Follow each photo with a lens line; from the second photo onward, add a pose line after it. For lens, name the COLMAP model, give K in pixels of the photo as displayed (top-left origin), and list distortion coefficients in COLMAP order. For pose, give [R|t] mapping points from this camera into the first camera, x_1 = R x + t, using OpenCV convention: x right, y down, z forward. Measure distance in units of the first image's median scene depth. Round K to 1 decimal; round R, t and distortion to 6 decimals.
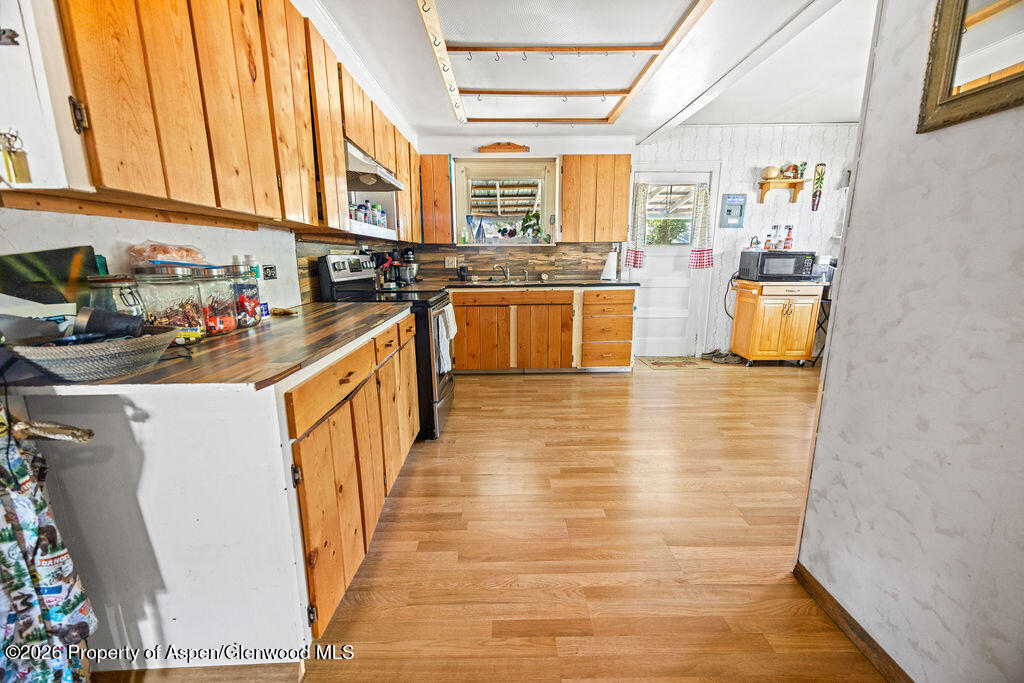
lens RADIAL K [[413.3, 0, 510.6], [0, 413.3, 344.1], [0, 0, 1]] dist [0.004401, 0.000228]
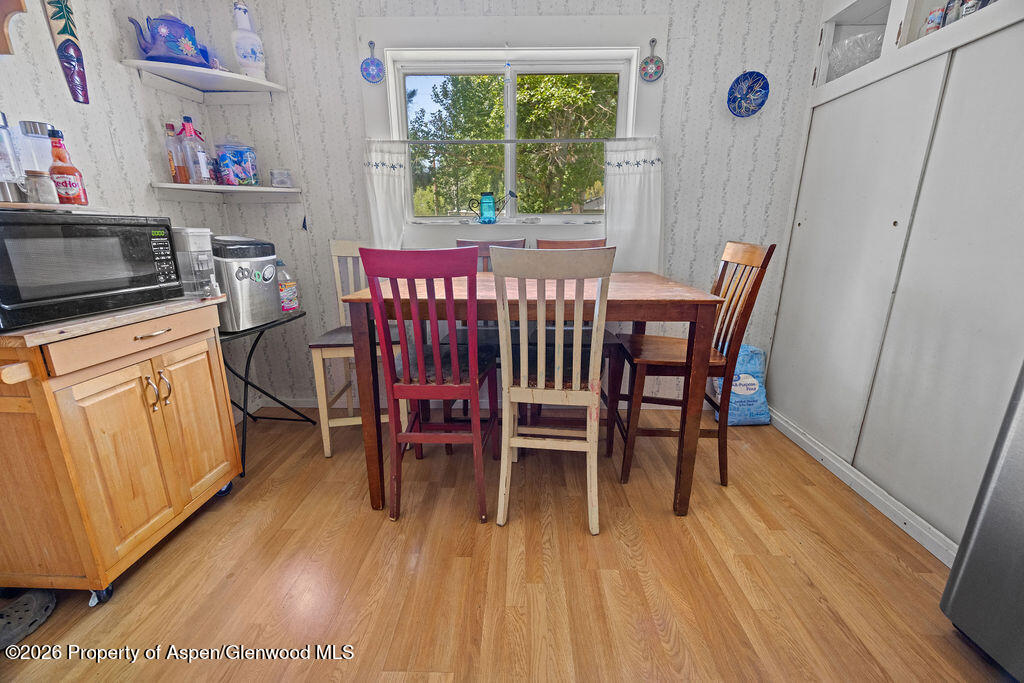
lens RADIAL K [[413.3, 0, 511.9], [0, 413.3, 344.5], [0, 0, 1]] dist [0.004401, 0.000228]
pose [[0.053333, -0.266783, 0.962280, 0.368666], [0.196948, 0.947533, 0.251779, -0.147347], [-0.978962, 0.176091, 0.103077, 0.677003]]
